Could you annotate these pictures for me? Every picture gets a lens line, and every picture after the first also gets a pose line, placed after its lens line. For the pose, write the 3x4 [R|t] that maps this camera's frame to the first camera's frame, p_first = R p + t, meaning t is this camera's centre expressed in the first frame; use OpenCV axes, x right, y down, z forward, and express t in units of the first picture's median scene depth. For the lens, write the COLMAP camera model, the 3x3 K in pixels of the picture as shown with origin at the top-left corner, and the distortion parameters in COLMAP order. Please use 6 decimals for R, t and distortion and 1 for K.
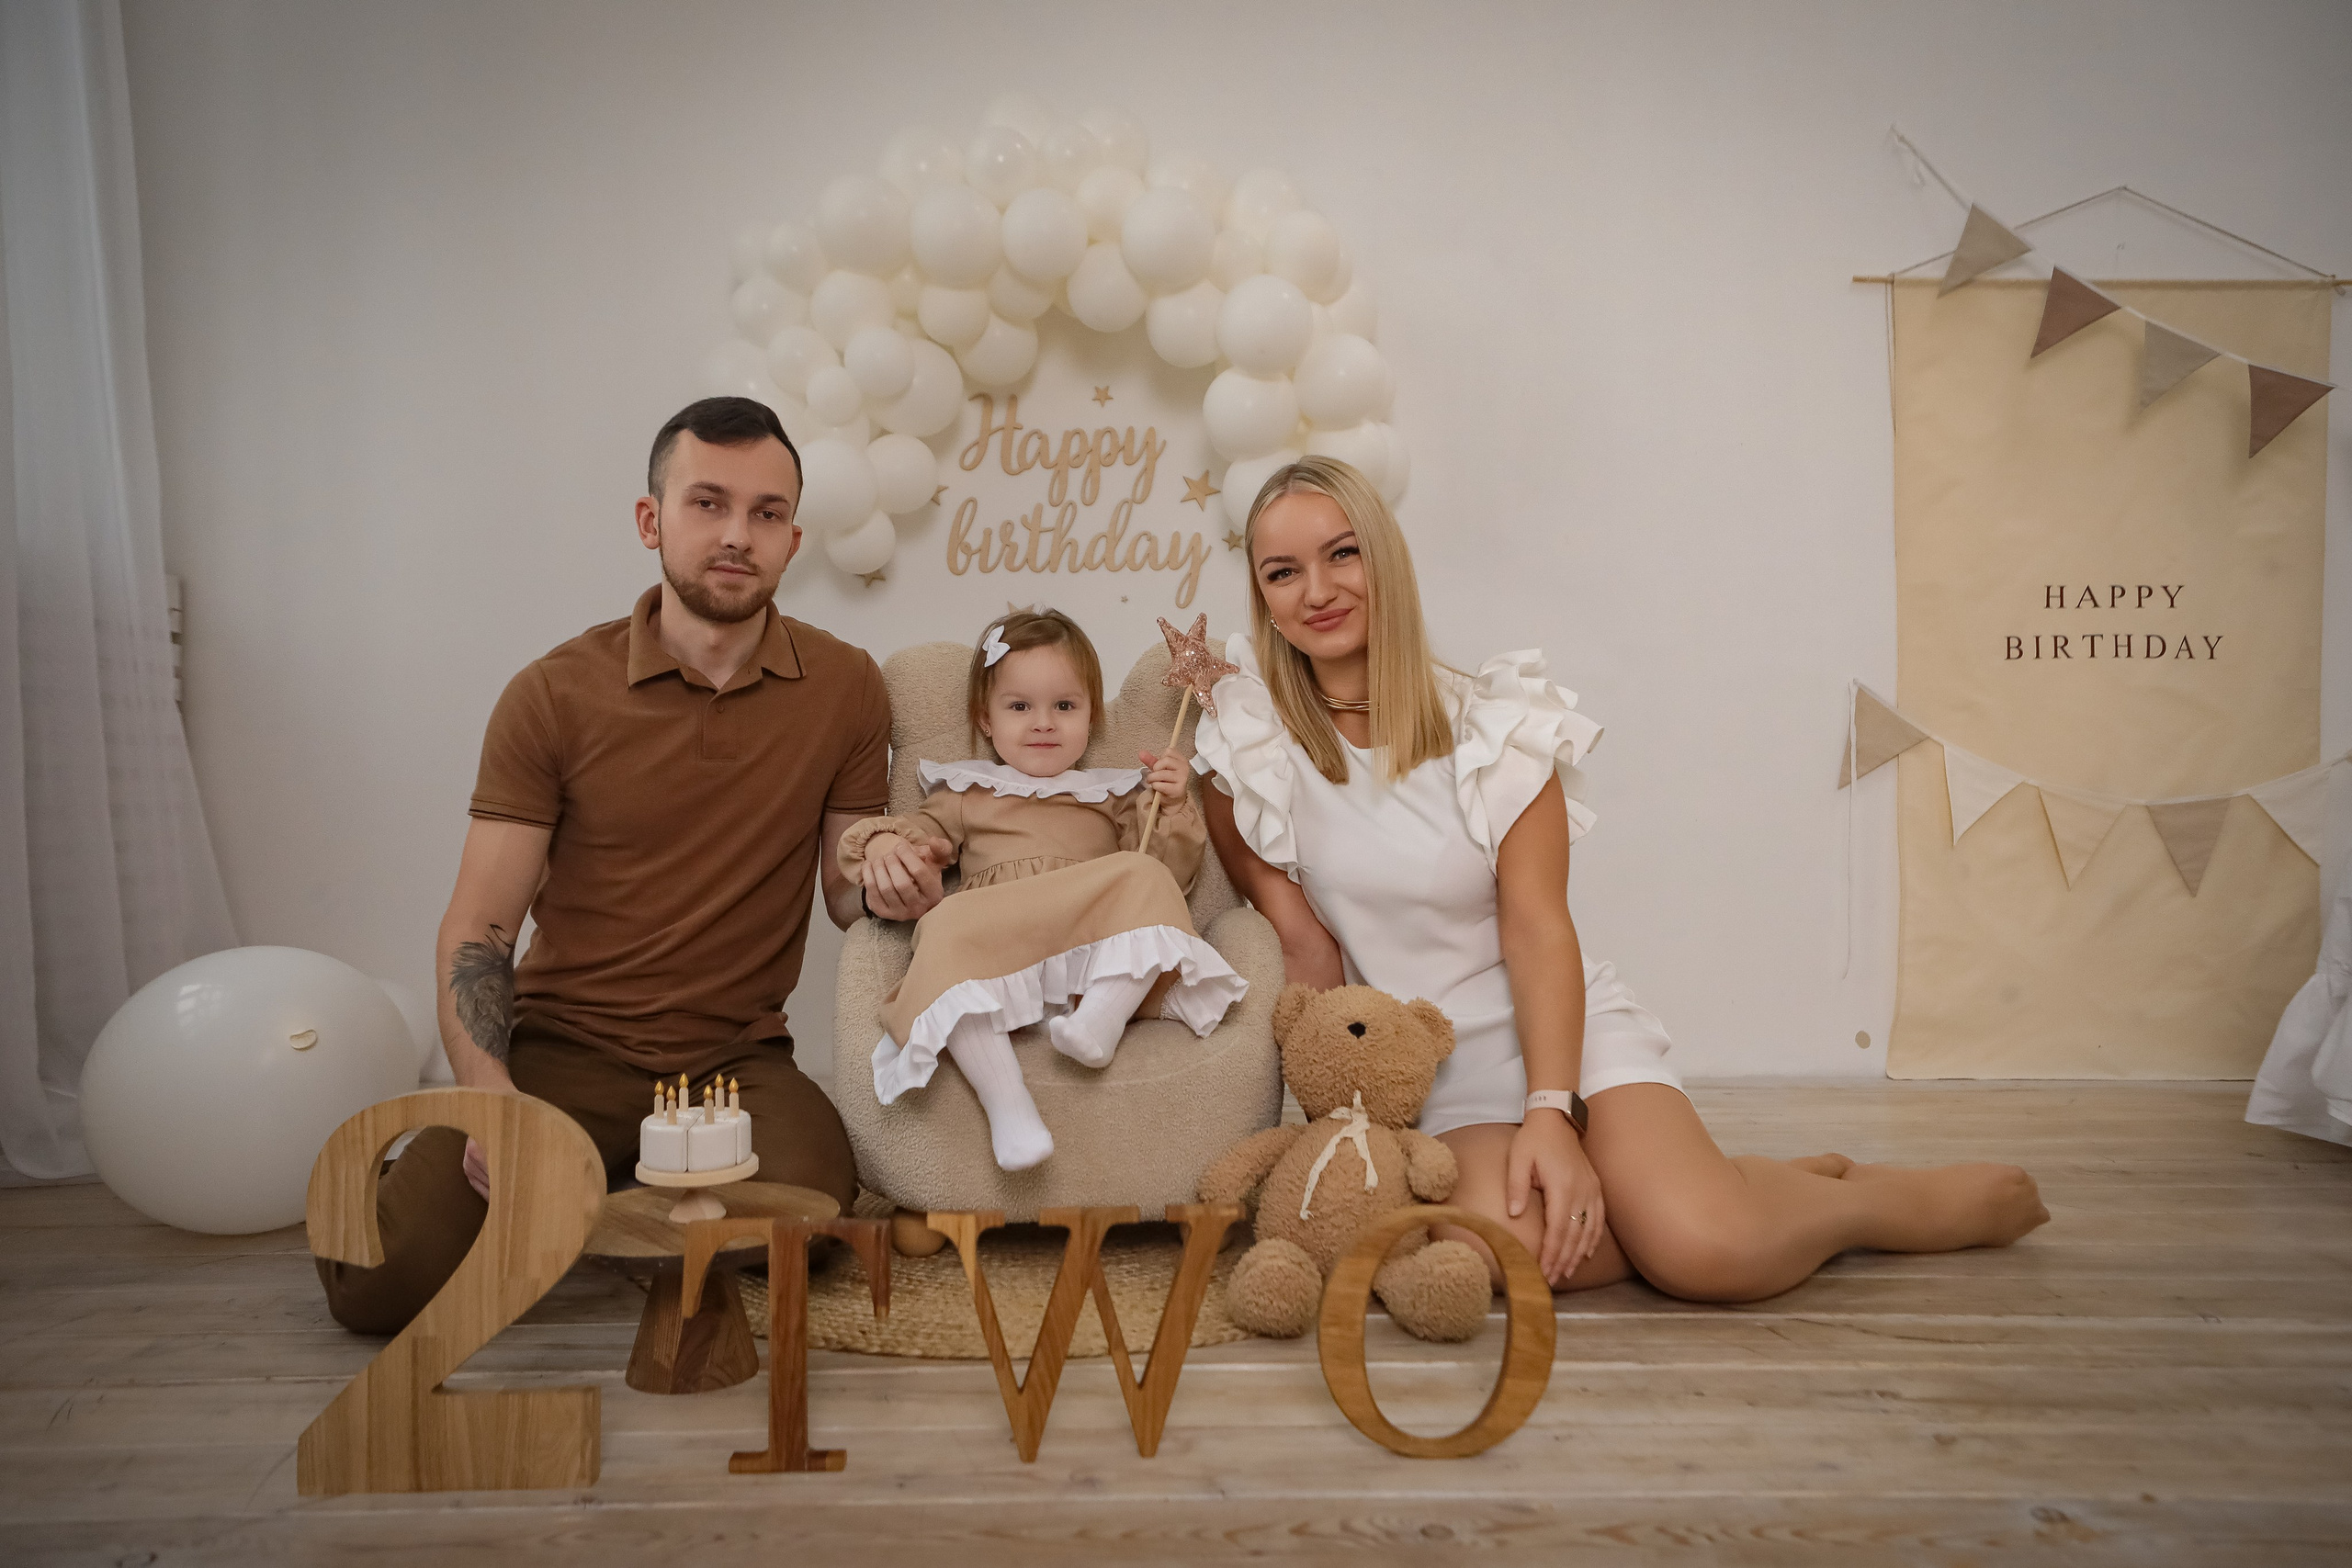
lens RADIAL K [[1713.6, 0, 1176.0], [0, 1713.6, 784.0], [0, 0, 1]] dist [0.060438, 0.004013]
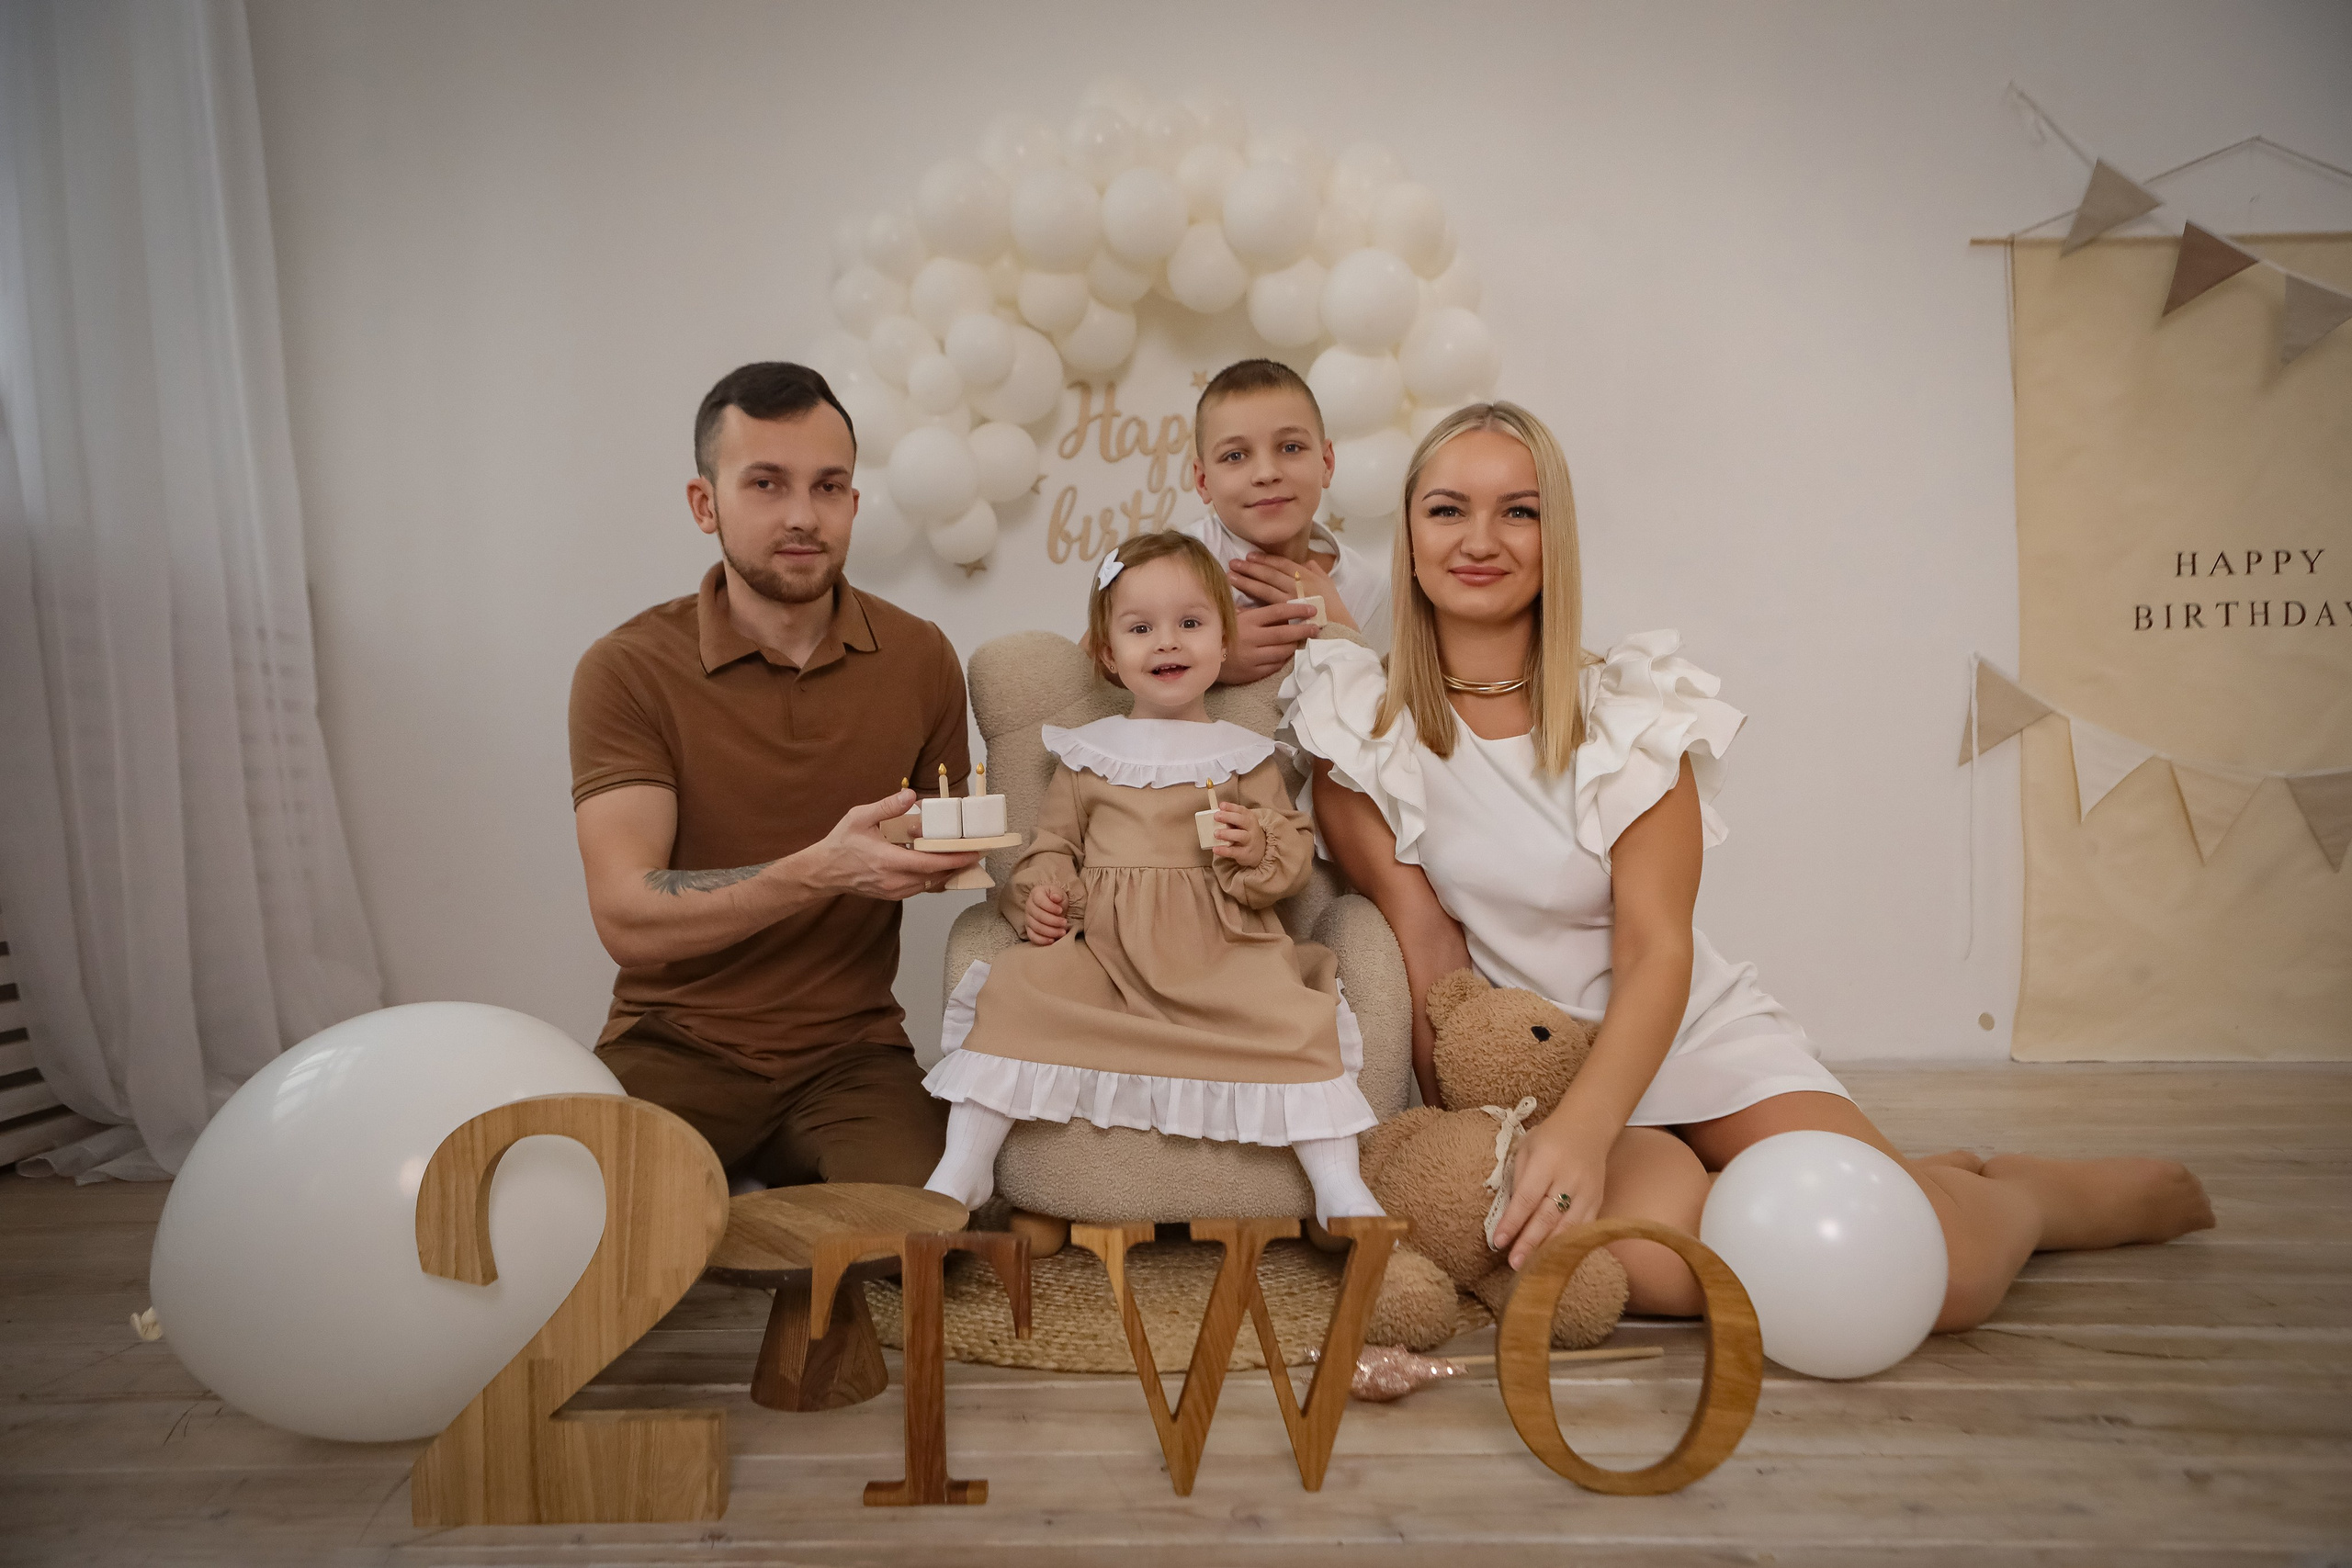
lens RADIAL K [[1623.2, 0, 1176.0], [0, 1623.2, 784.0], [0, 0, 1]] dist [0.055893, 0.001641]
pose [[0.999071, -0.012923, -0.041121, -0.040680], [0.013103, 0.999906, 0.004118, 0.007288], [0.041064, -0.004653, 0.999146, 0.106675]]
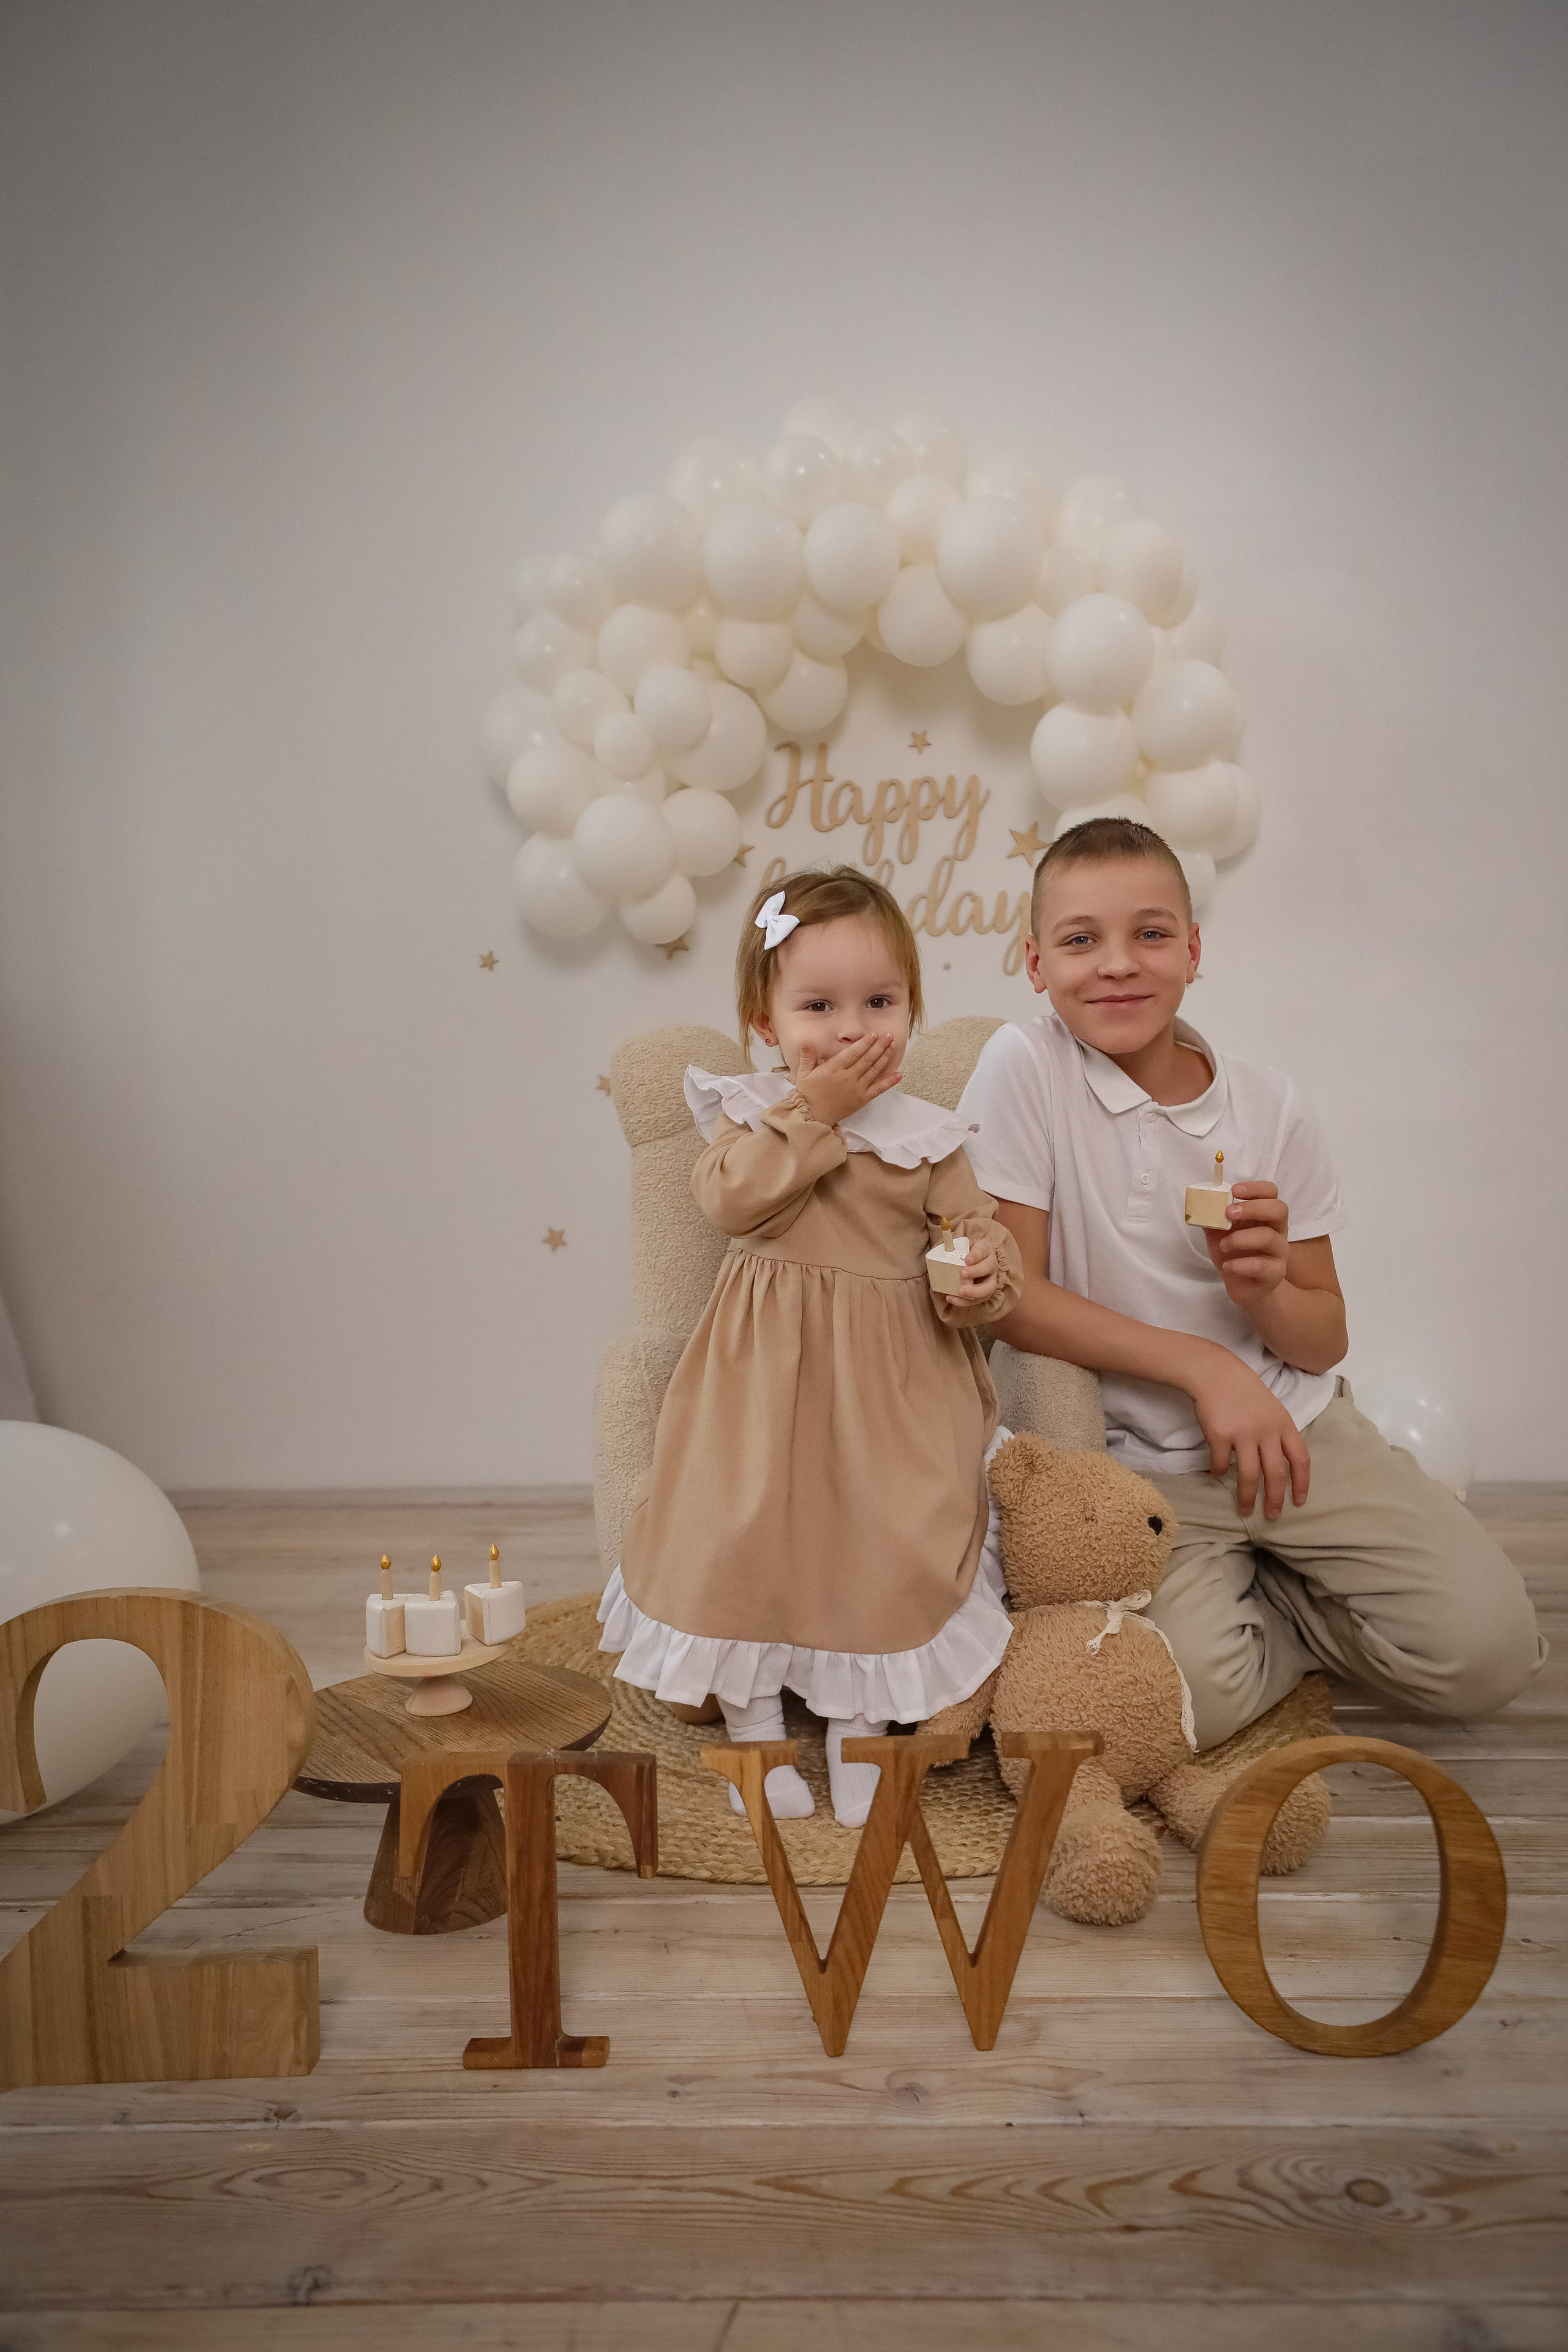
lens RADIAL K [[1661.3, 0, 923.2], [0, 1661.3, 1209.6], [0, 0, 1]] dist [0.084566, -0.032131]
pose [[0.998723, -0.012503, -0.048951, -0.001242], [0.014396, 0.999154, 0.038512, -0.022644], [0.048429, -0.039167, 0.998058, 0.199828]]
